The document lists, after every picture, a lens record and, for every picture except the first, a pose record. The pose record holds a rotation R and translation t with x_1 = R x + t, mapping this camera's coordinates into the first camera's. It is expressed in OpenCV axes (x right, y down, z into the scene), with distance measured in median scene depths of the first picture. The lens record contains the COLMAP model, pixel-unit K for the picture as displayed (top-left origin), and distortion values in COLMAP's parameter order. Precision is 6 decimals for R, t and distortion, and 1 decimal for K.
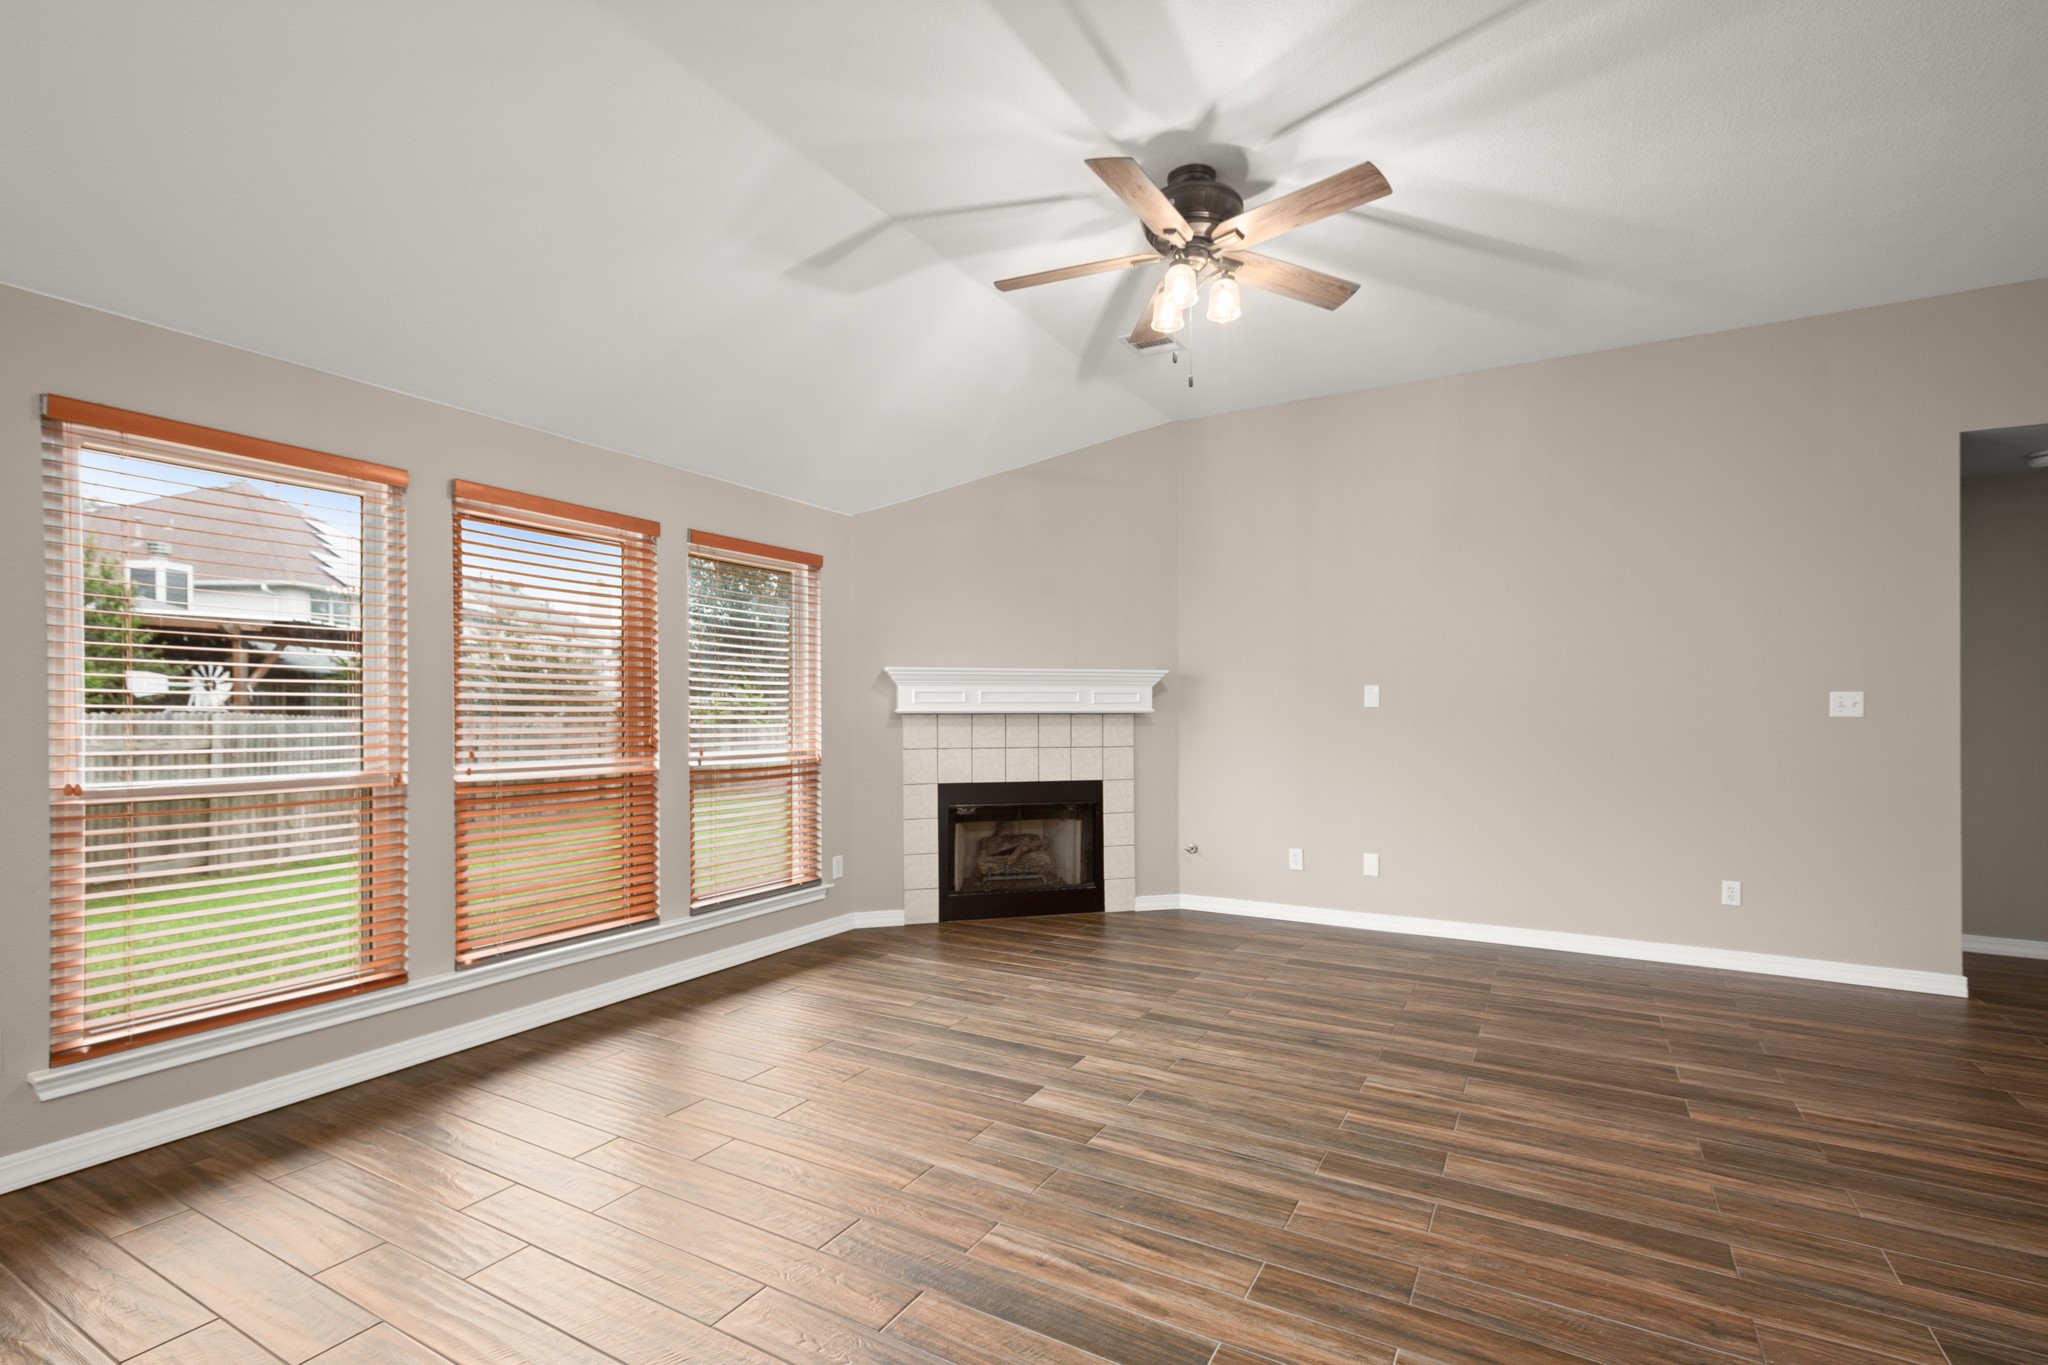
lens RADIAL K [[926.1, 0, 1039.2], [0, 926.1, 712.5], [0, 0, 1]] dist [0.011954, 0.000089]
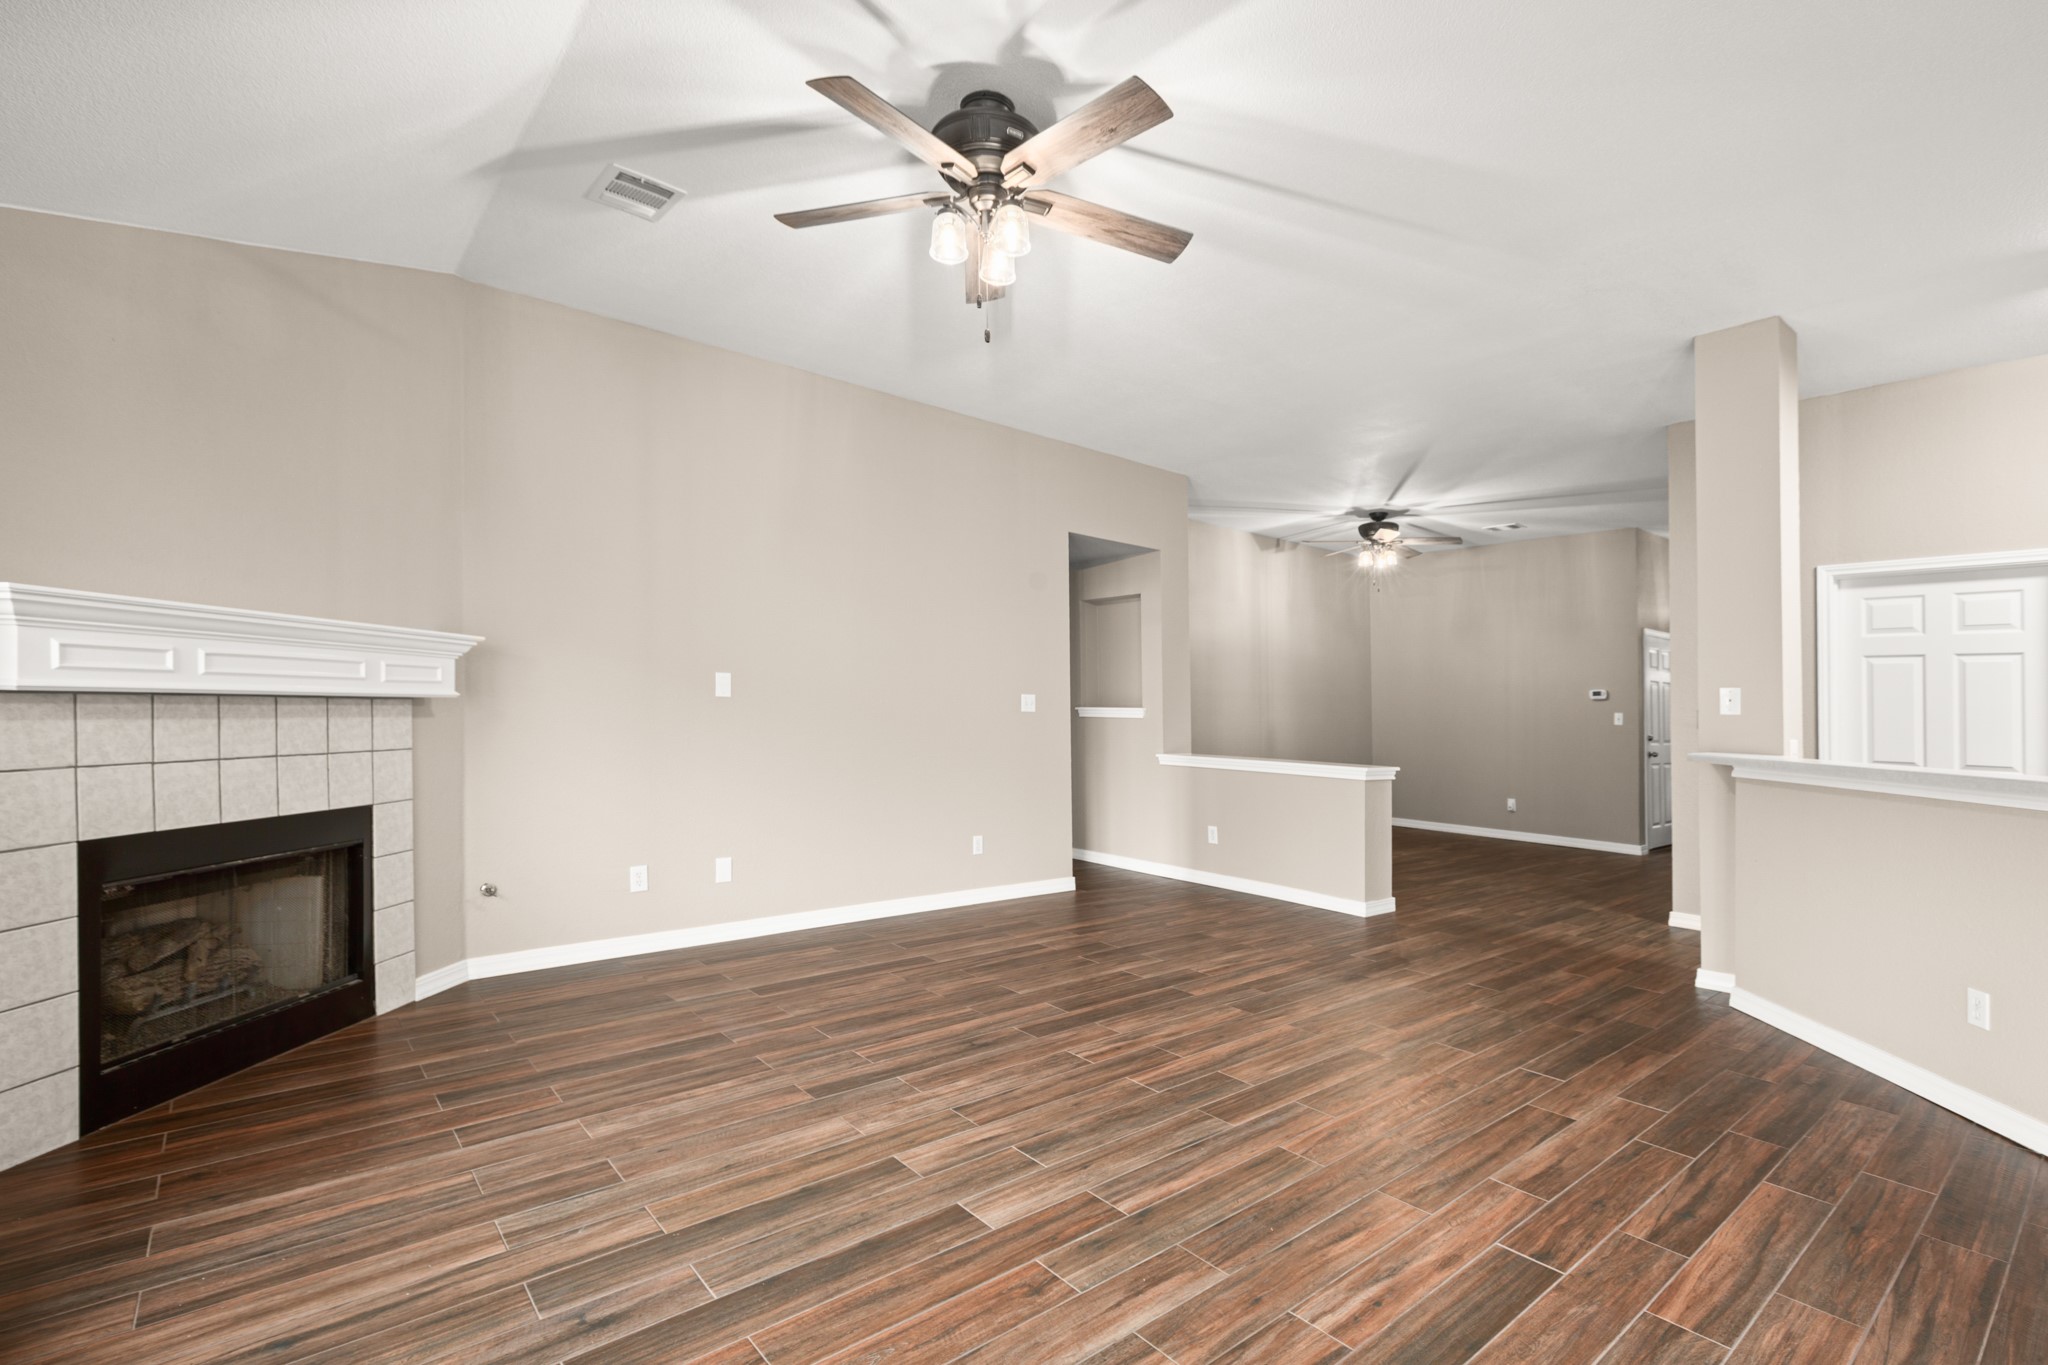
lens RADIAL K [[937.4, 0, 1041.5], [0, 937.4, 703.8], [0, 0, 1]] dist [0.010873, -0.000881]
pose [[0.350410, 0.012851, 0.936508, -0.553962], [-0.020708, 0.999768, -0.005971, 0.000146], [-0.936367, -0.017301, 0.350595, 0.541746]]
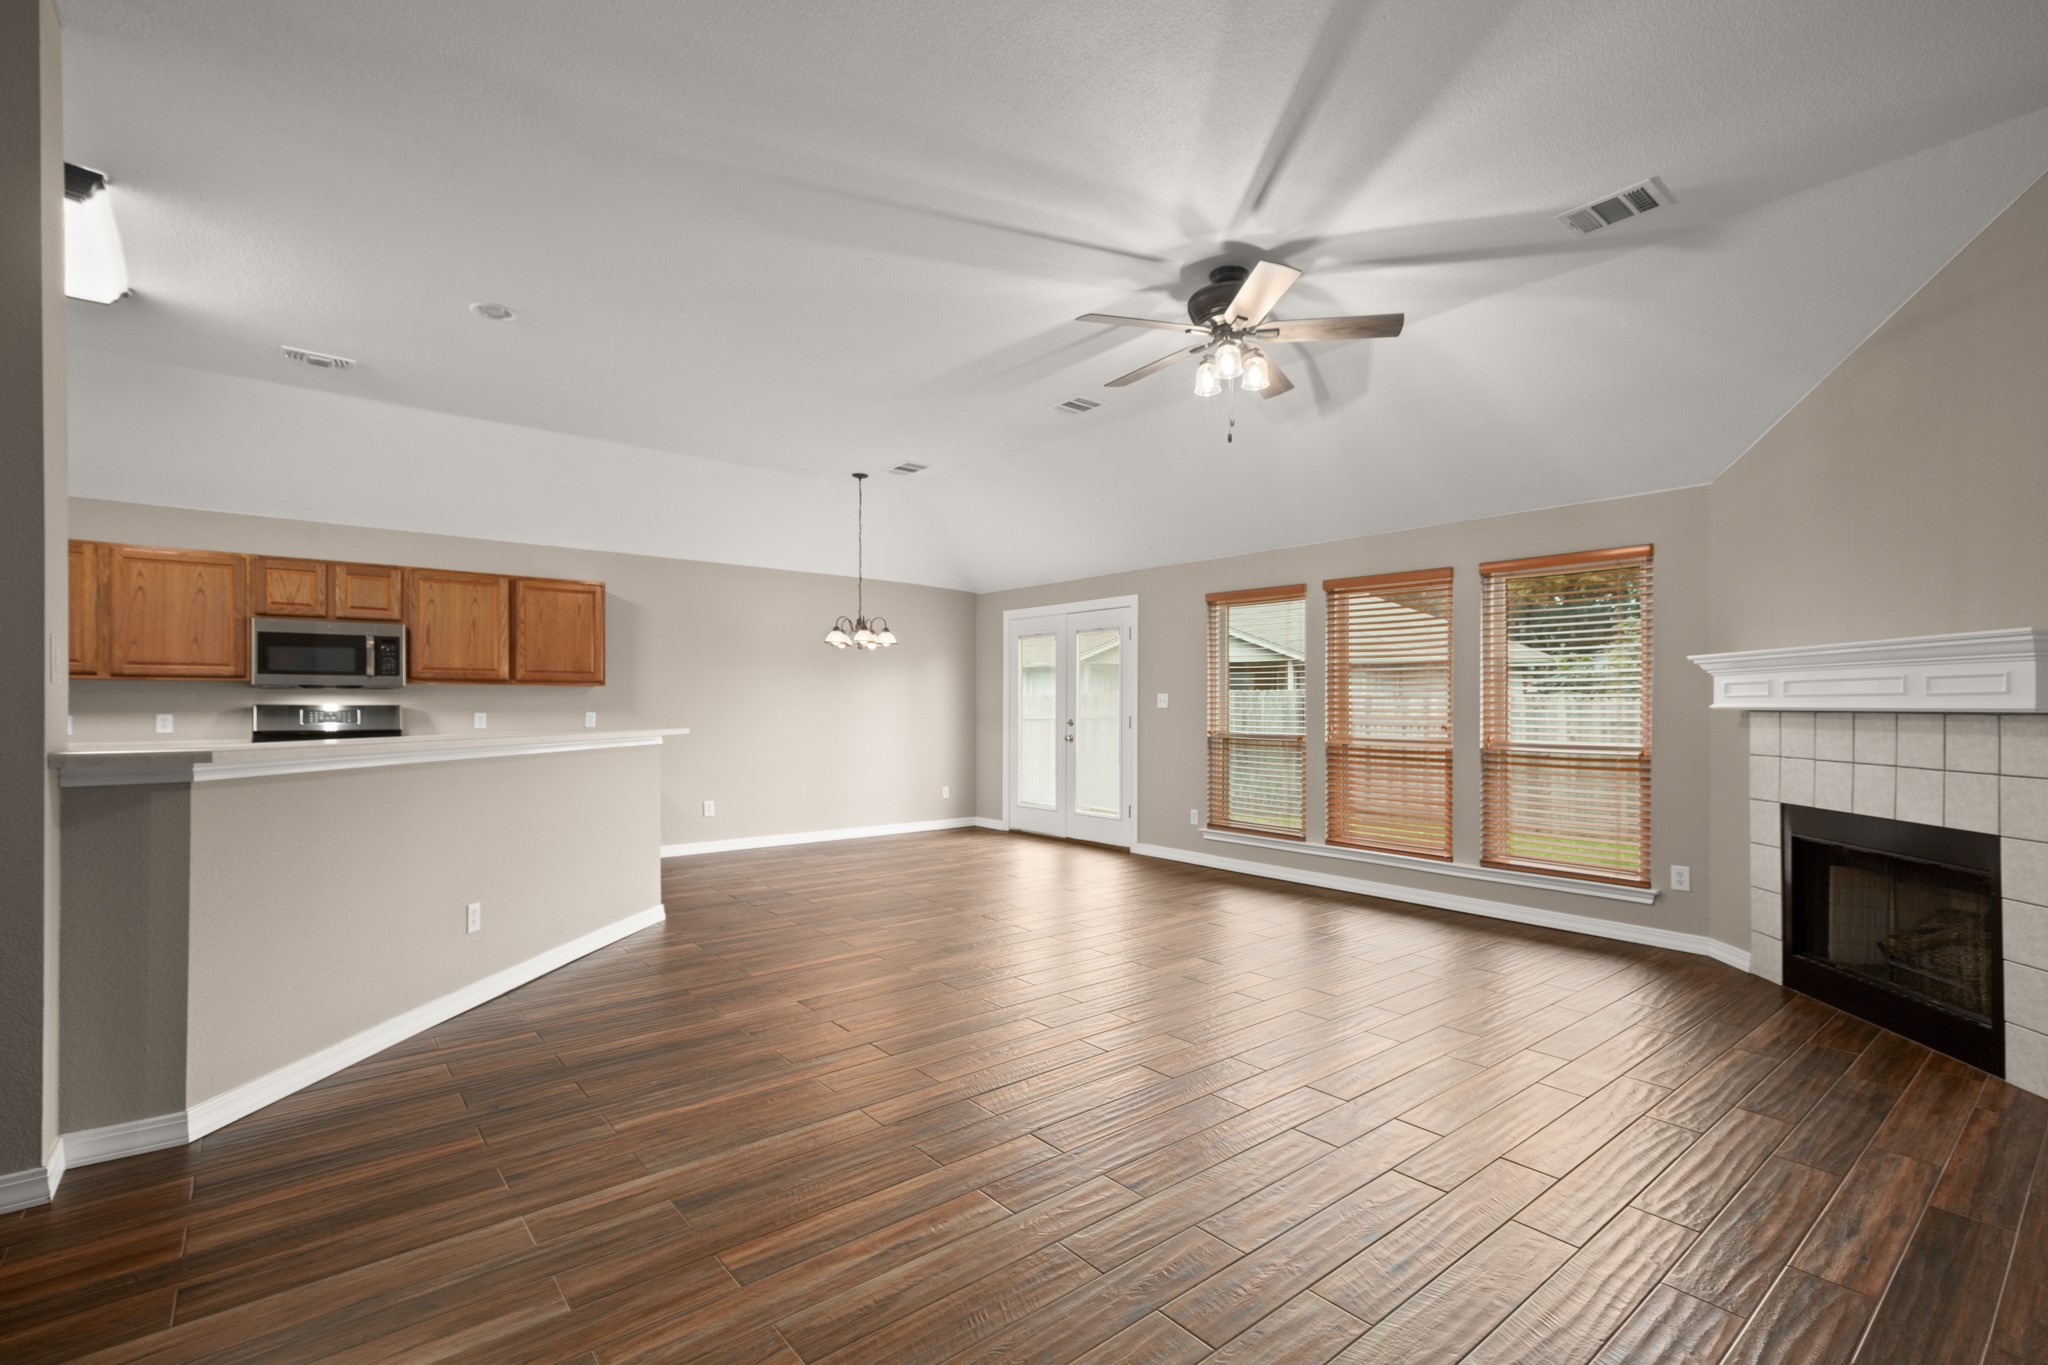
lens RADIAL K [[937.4, 0, 1041.5], [0, 937.4, 703.8], [0, 0, 1]] dist [0.010873, -0.000881]
pose [[-0.355999, 0.000466, -0.934486, 1.180672], [-0.005731, 0.999980, 0.002682, -0.004211], [0.934469, 0.006311, -0.355989, 1.008763]]
